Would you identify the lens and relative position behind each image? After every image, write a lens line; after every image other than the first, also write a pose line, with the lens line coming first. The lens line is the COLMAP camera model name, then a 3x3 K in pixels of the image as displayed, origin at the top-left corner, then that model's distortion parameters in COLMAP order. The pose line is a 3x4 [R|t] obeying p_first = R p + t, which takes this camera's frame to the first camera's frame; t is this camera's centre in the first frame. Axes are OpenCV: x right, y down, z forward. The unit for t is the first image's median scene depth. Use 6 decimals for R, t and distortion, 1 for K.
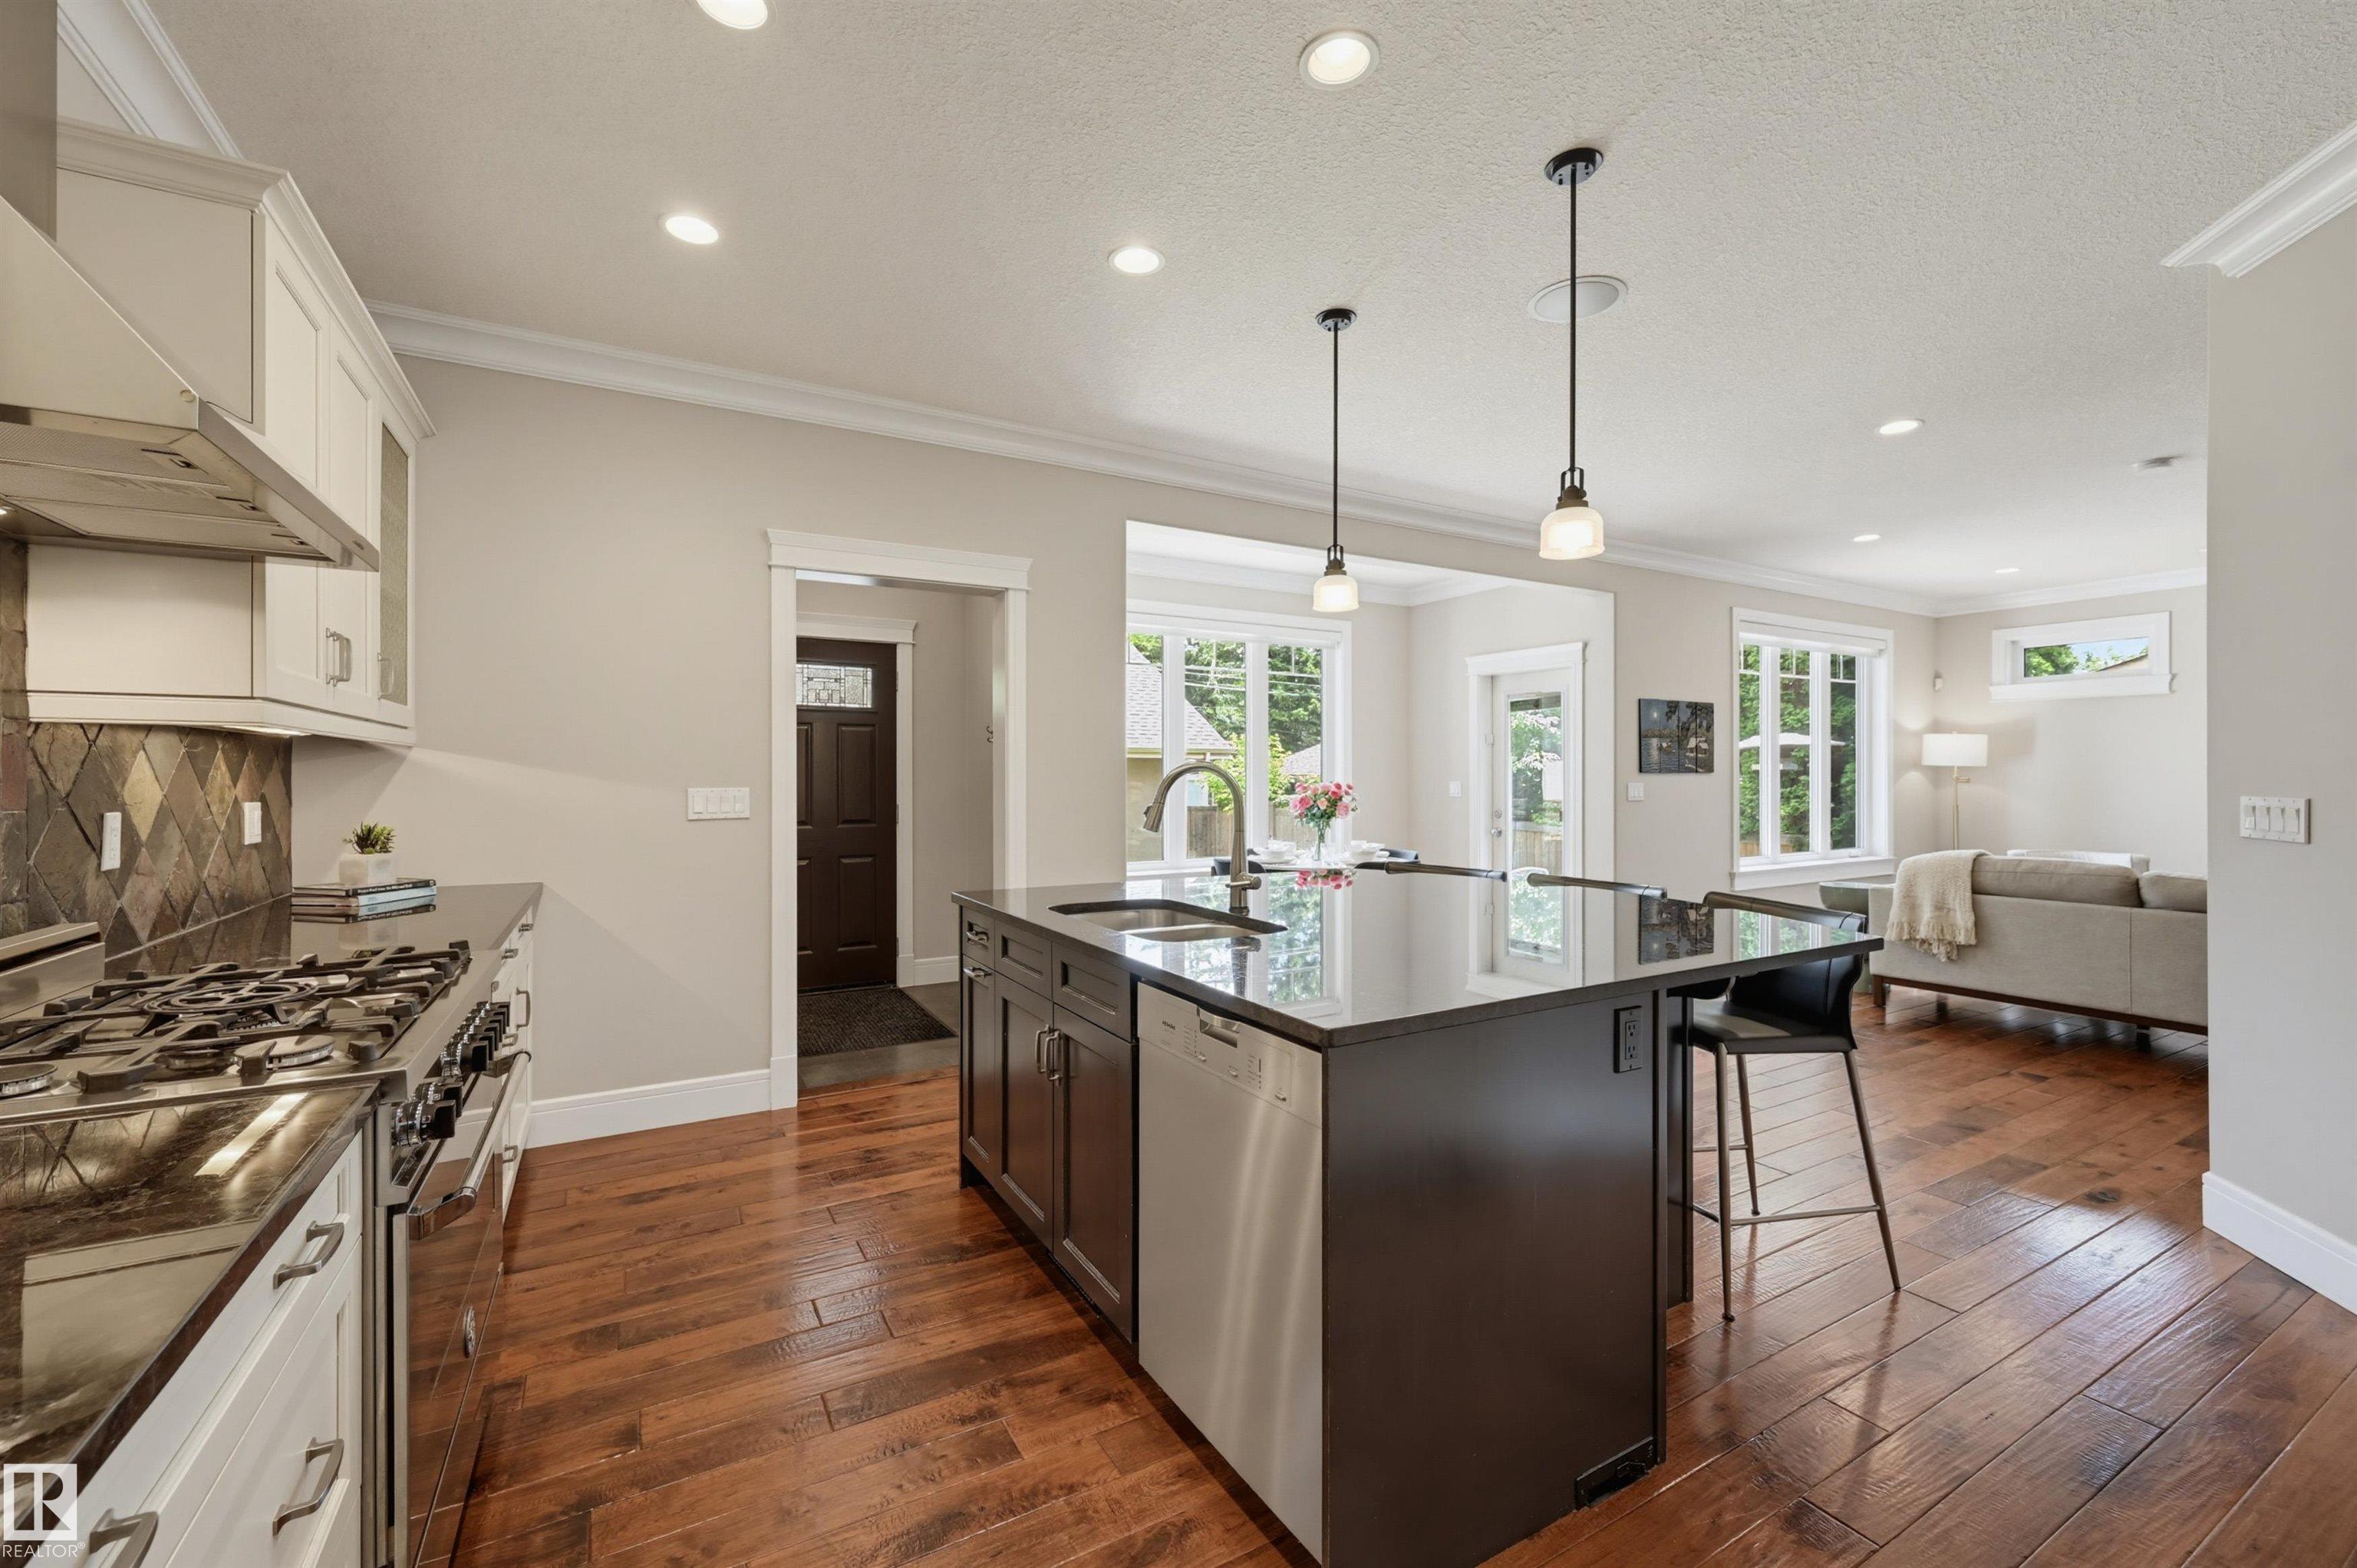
lens RADIAL K [[950.5, 0, 1178.5], [0, 950.5, 784.0], [0, 0, 1]] dist [-0.001278, -0.000111]
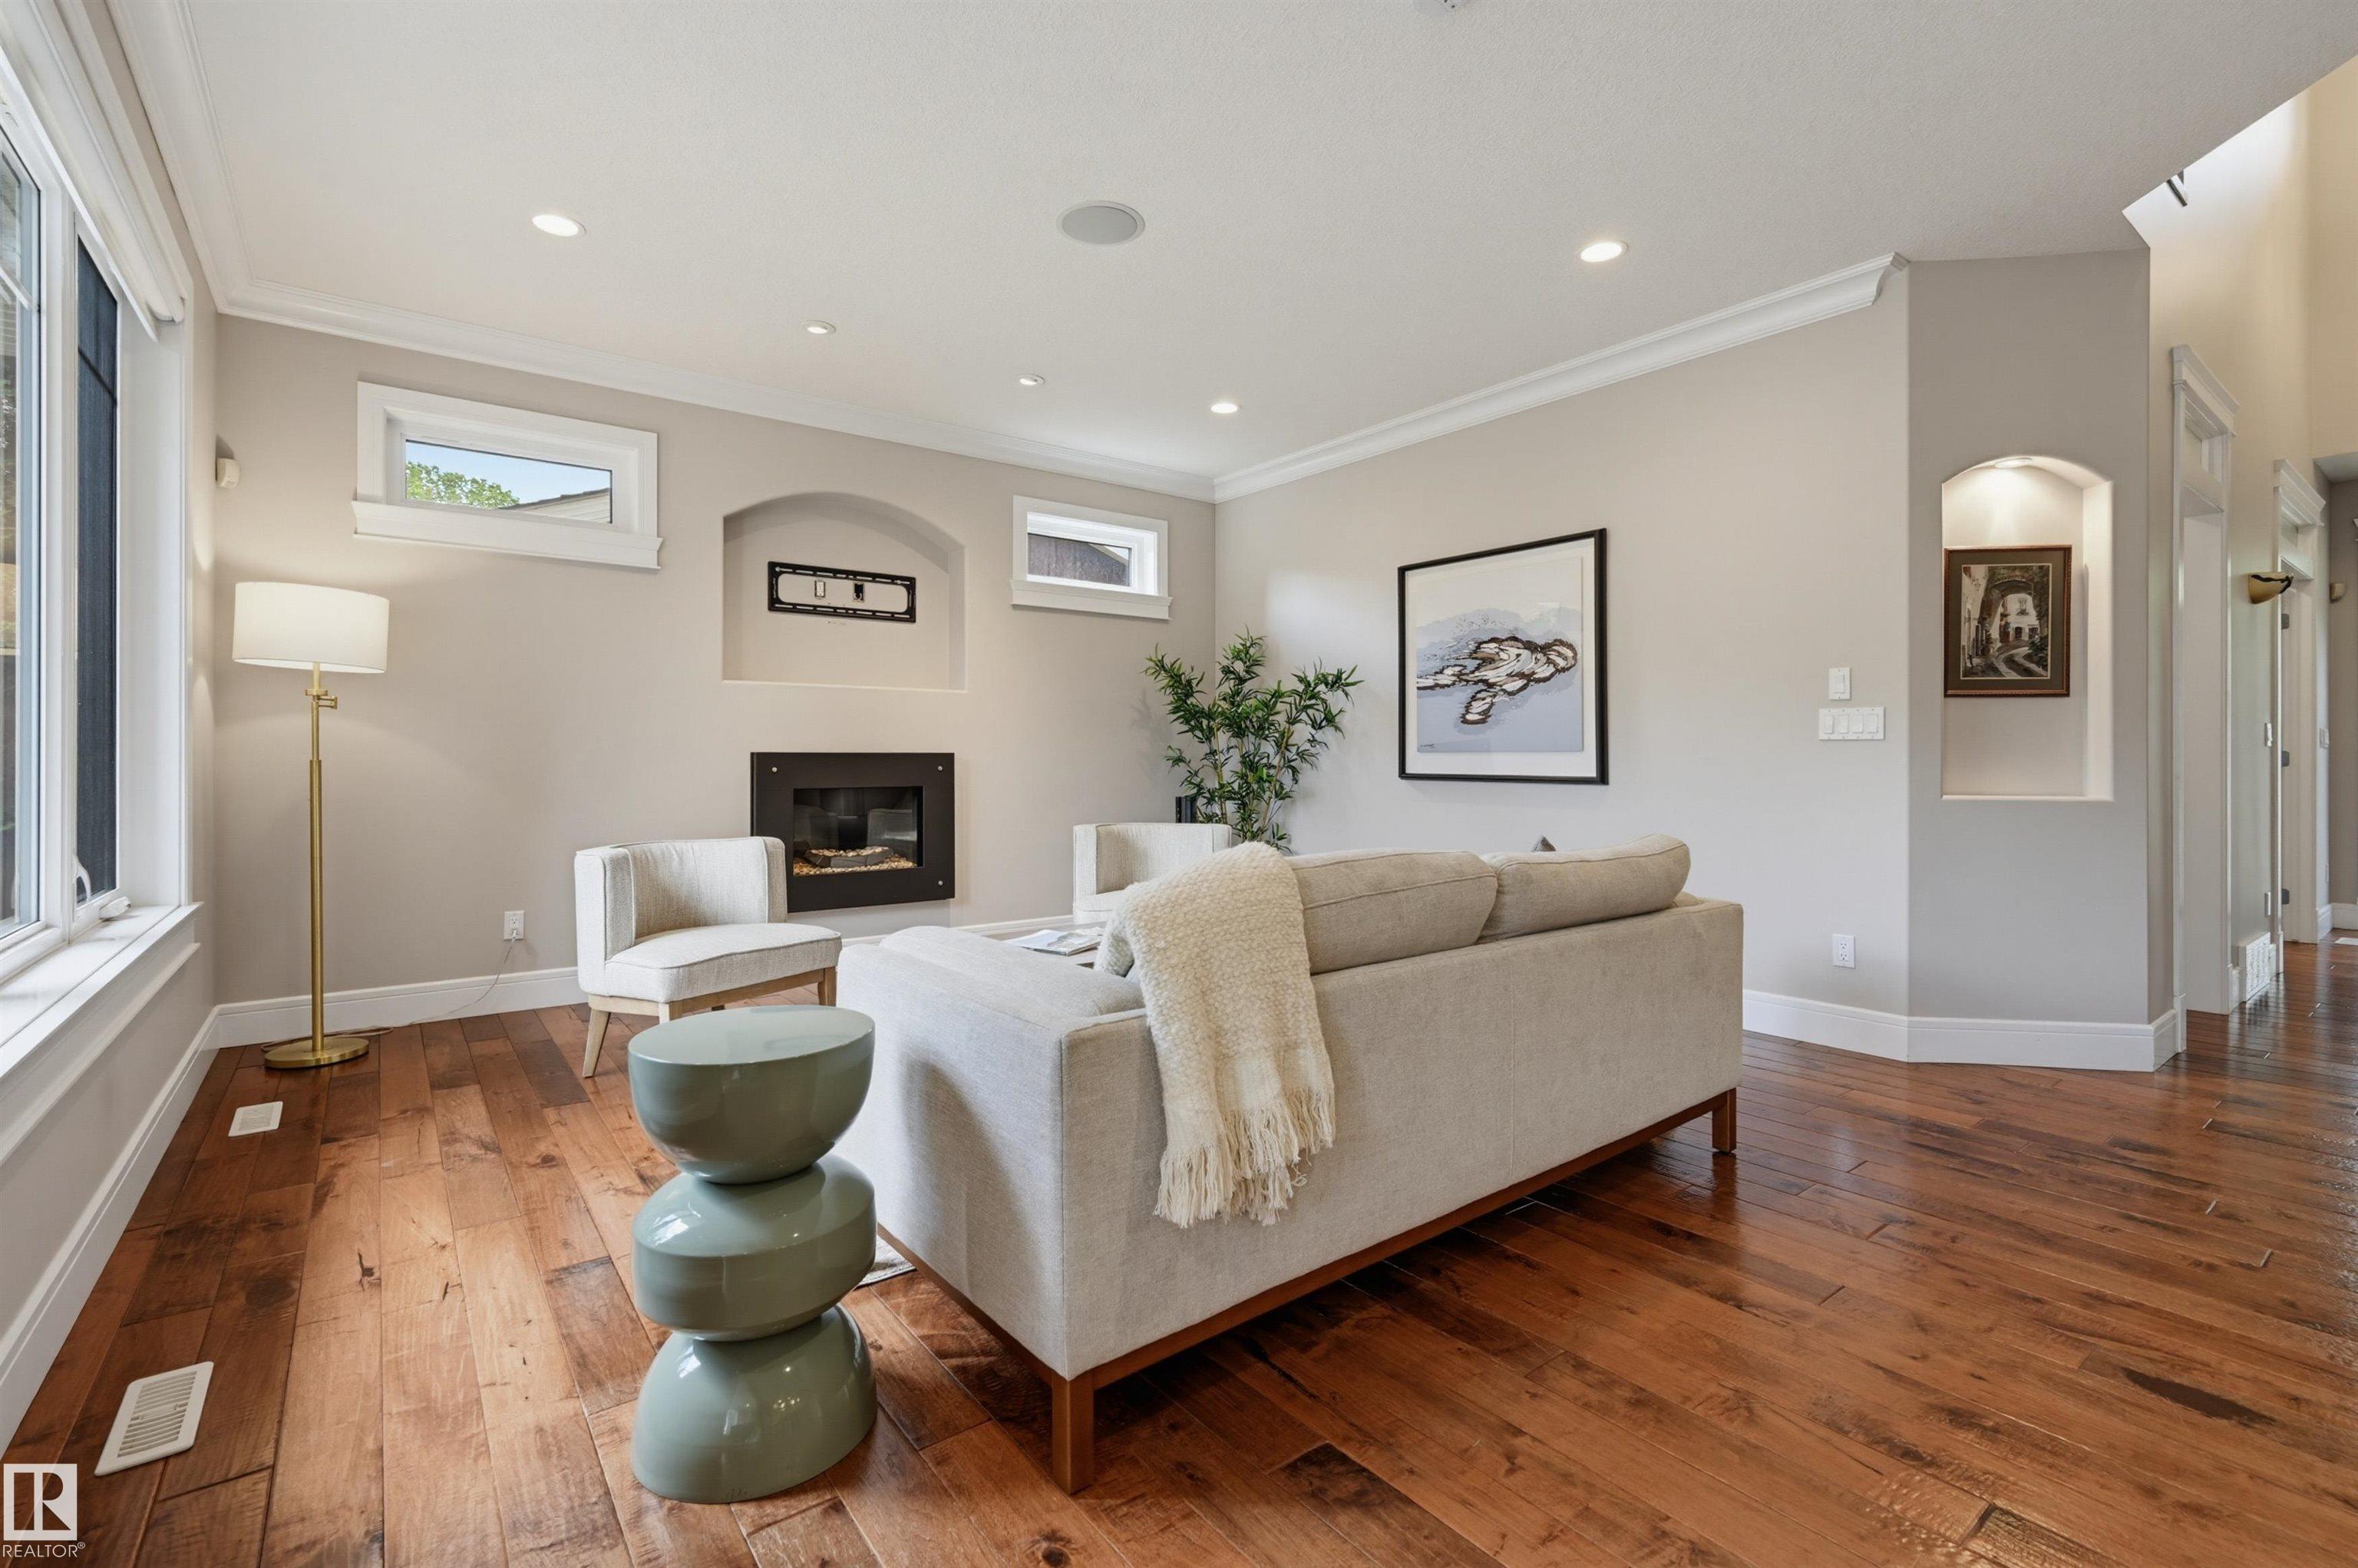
lens RADIAL K [[1045.9, 0, 1178.2], [0, 1045.9, 761.3], [0, 0, 1]] dist [-0.002044, 0.000042]
pose [[-0.134351, -0.001387, 0.990933, 0.362701], [0.008052, 0.999964, 0.002491, 0.029907], [-0.990901, 0.008314, -0.134335, 0.812889]]
